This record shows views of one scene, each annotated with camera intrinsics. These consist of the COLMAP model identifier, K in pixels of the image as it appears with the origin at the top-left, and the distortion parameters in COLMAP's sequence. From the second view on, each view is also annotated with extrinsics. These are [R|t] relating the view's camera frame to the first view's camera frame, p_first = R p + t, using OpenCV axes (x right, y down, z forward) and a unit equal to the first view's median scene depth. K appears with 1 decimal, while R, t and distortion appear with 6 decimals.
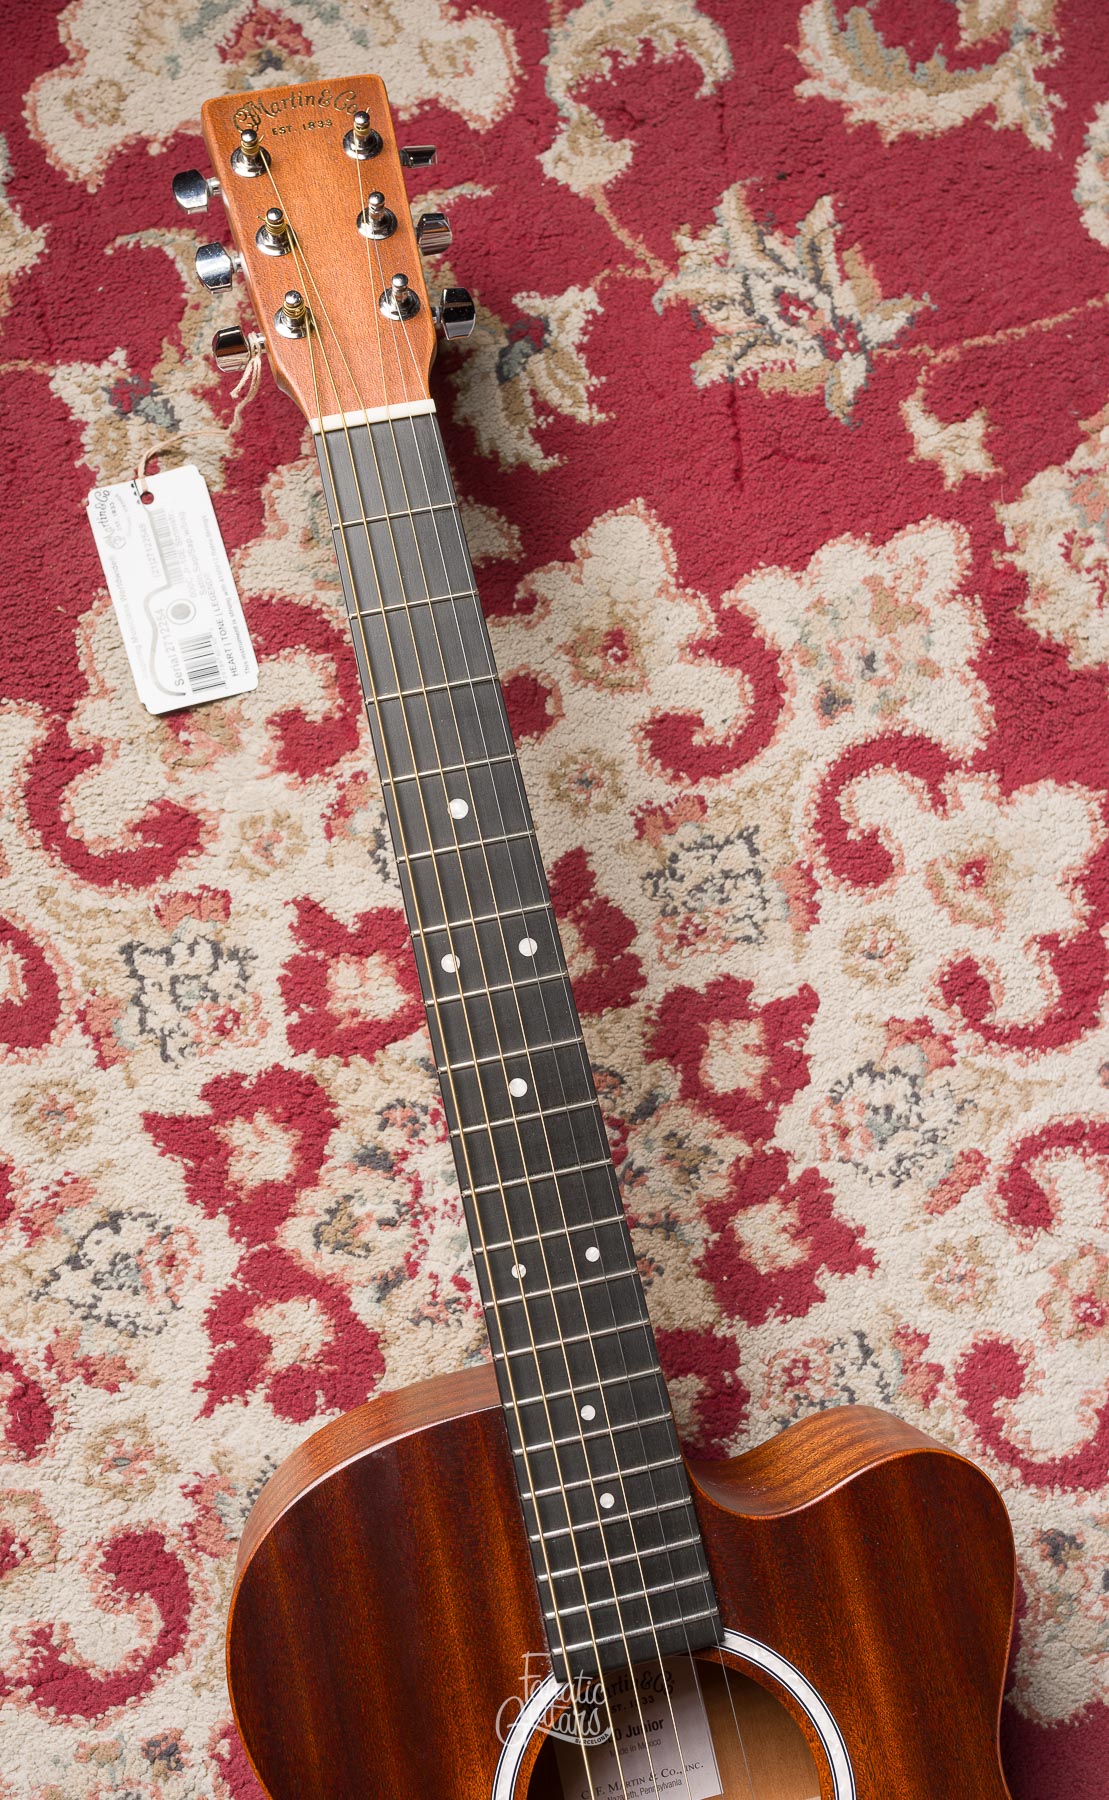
lens RADIAL K [[1880.4, 0, 469.3], [0, 1880.4, 837.5], [0, 0, 1]] dist [-0.000577, 0.000000]
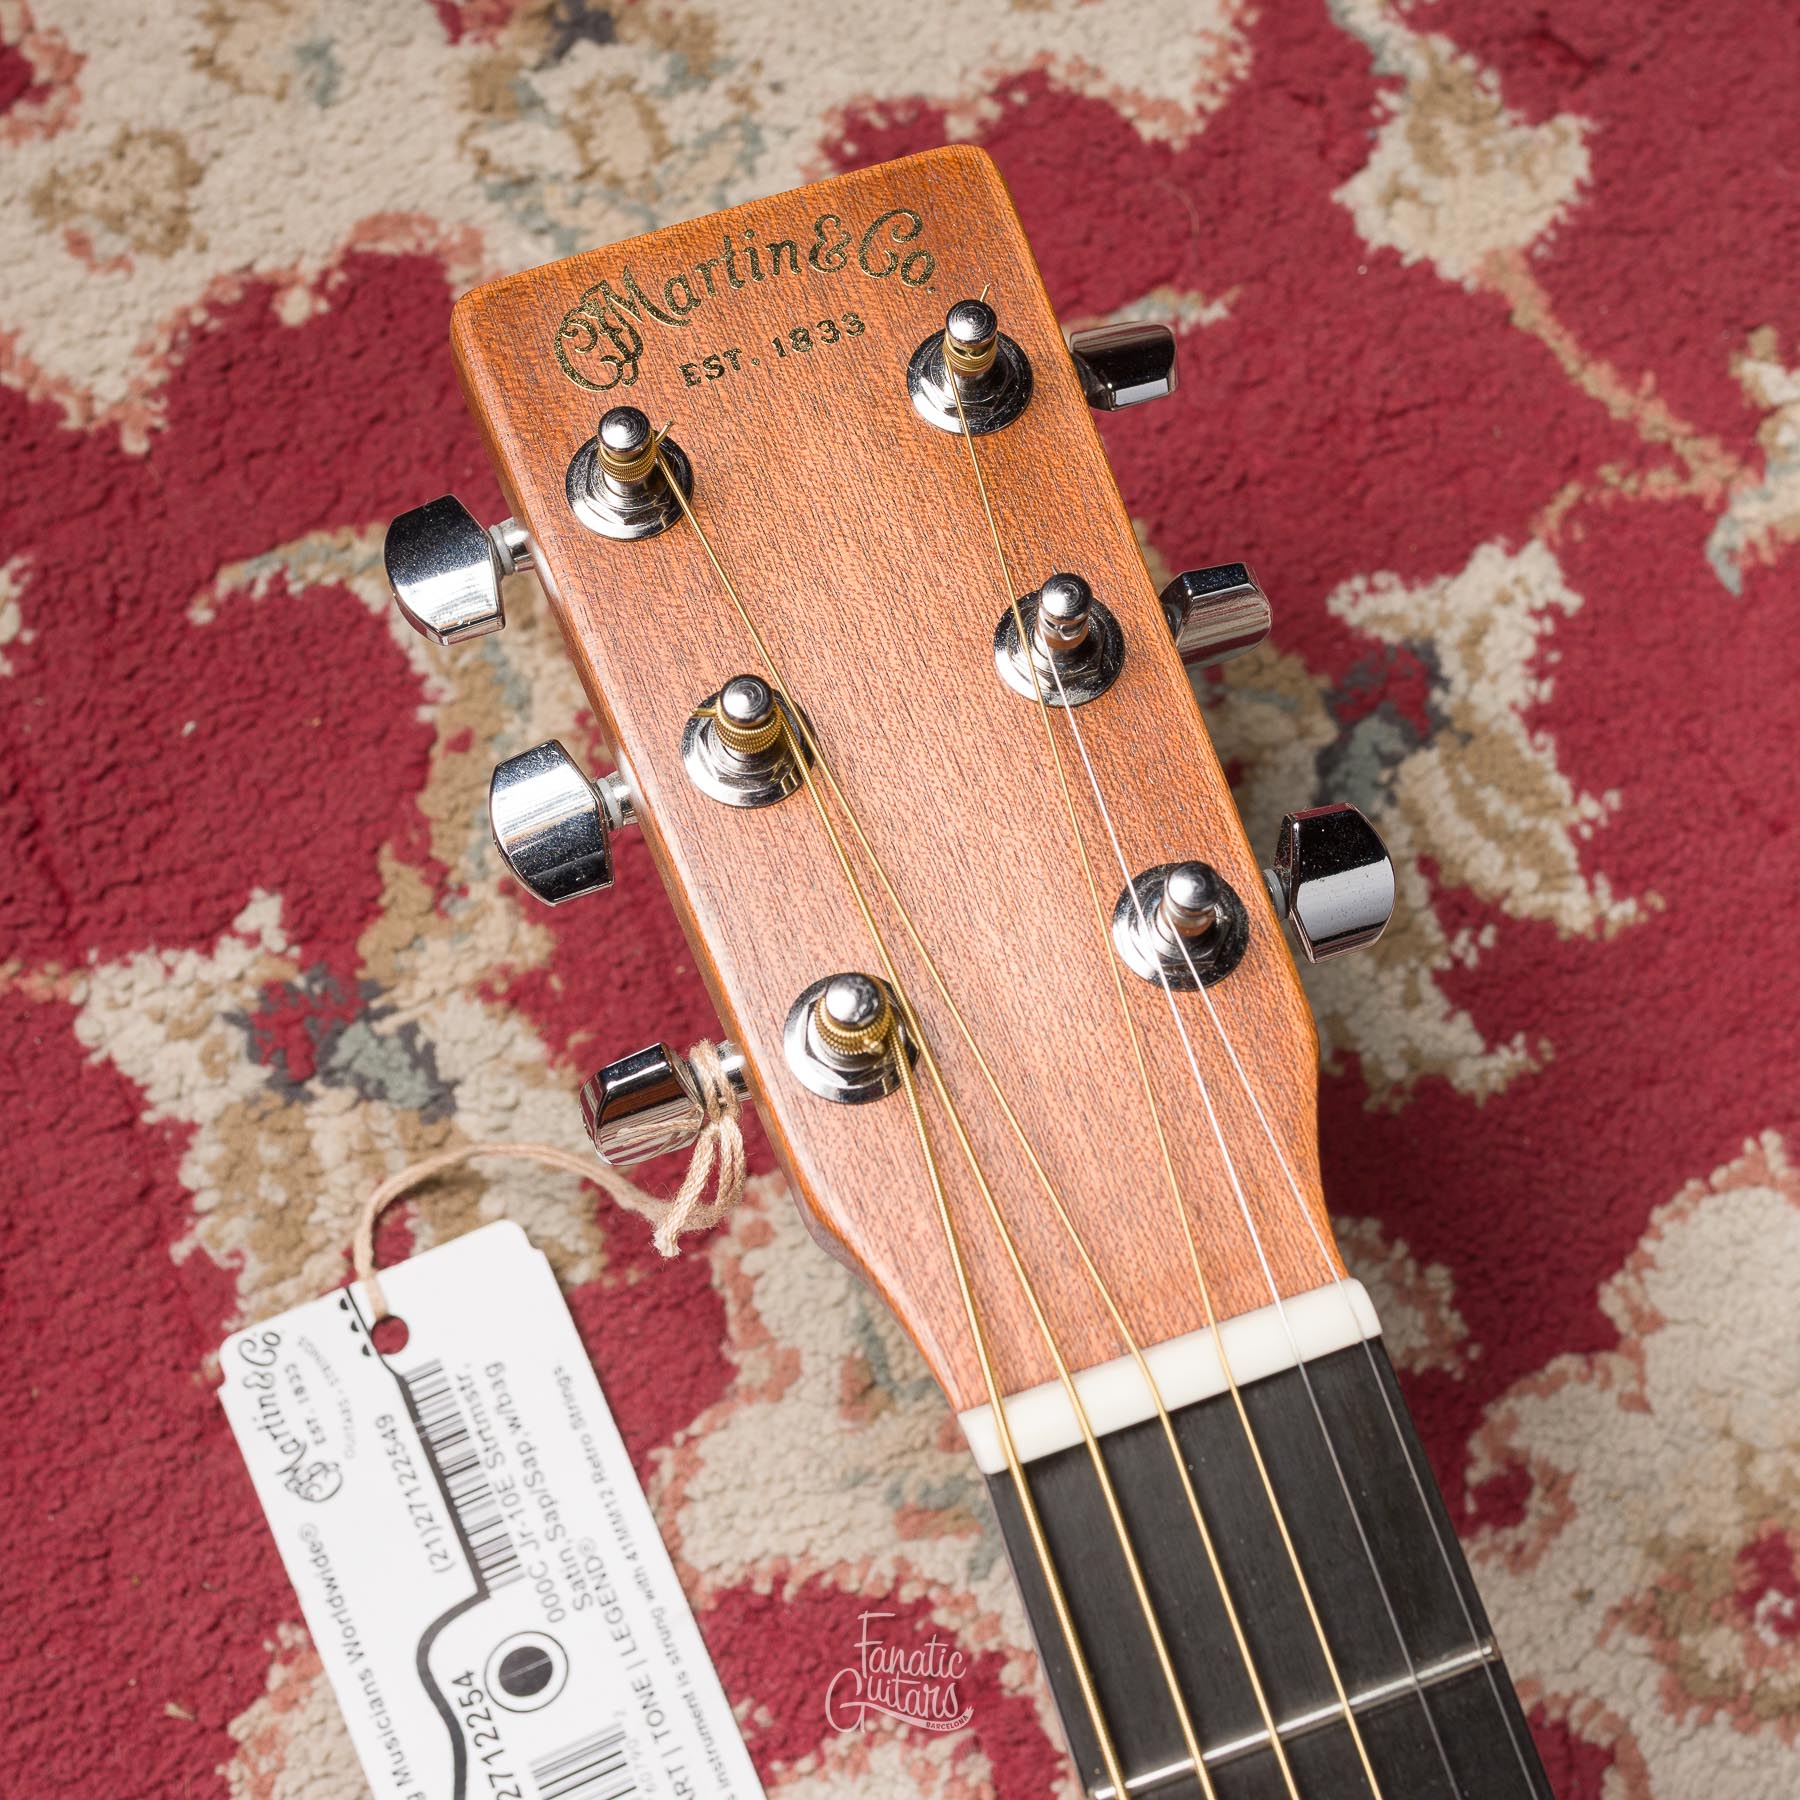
lens RADIAL K [[2788.7, 0, 846.0], [0, 2788.7, 801.9], [0, 0, 1]] dist [0.001994, 0.000000]
pose [[0.993093, -0.117316, -0.001822, -0.076171], [0.117249, 0.992864, -0.021750, -0.260467], [0.004361, 0.021386, 0.999762, 0.490460]]
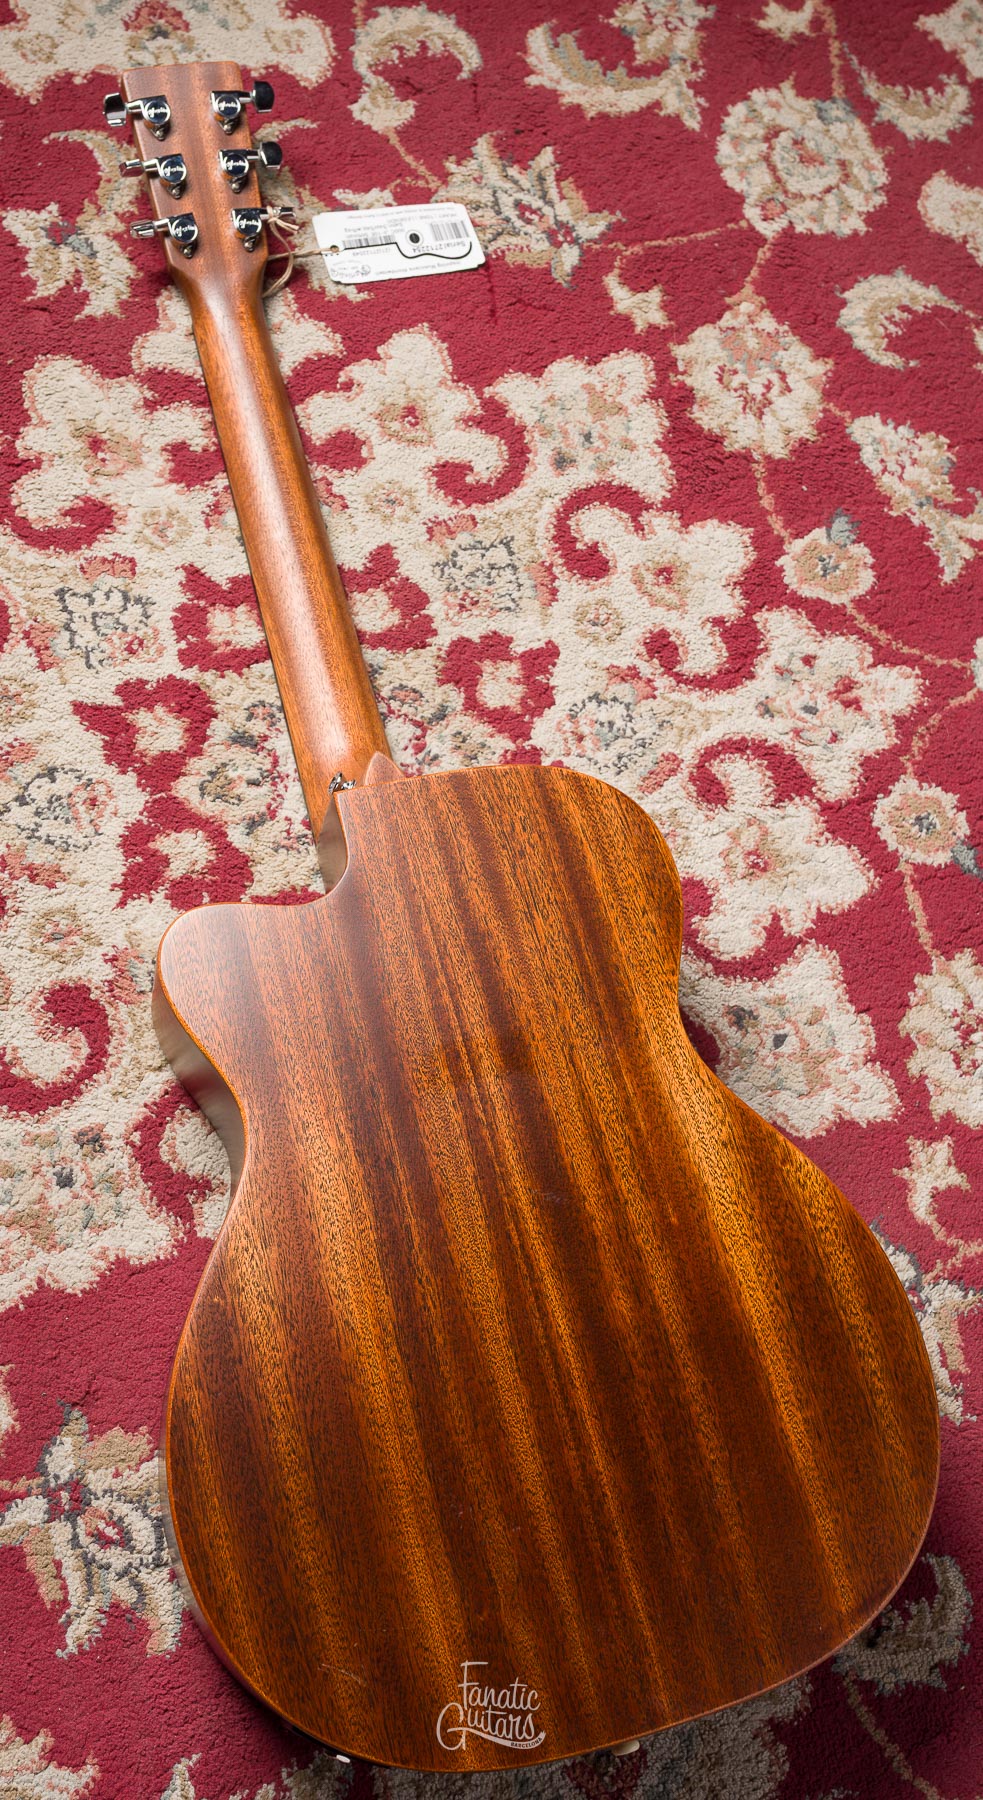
lens RADIAL K [[1947.3, 0, 437.9], [0, 1947.3, 848.0], [0, 0, 1]] dist [-0.004685, 0.000000]
pose [[0.990377, 0.009470, 0.138075, -0.101465], [0.015288, 0.984065, -0.177149, 0.483645], [-0.137552, 0.177555, 0.974450, -0.369375]]
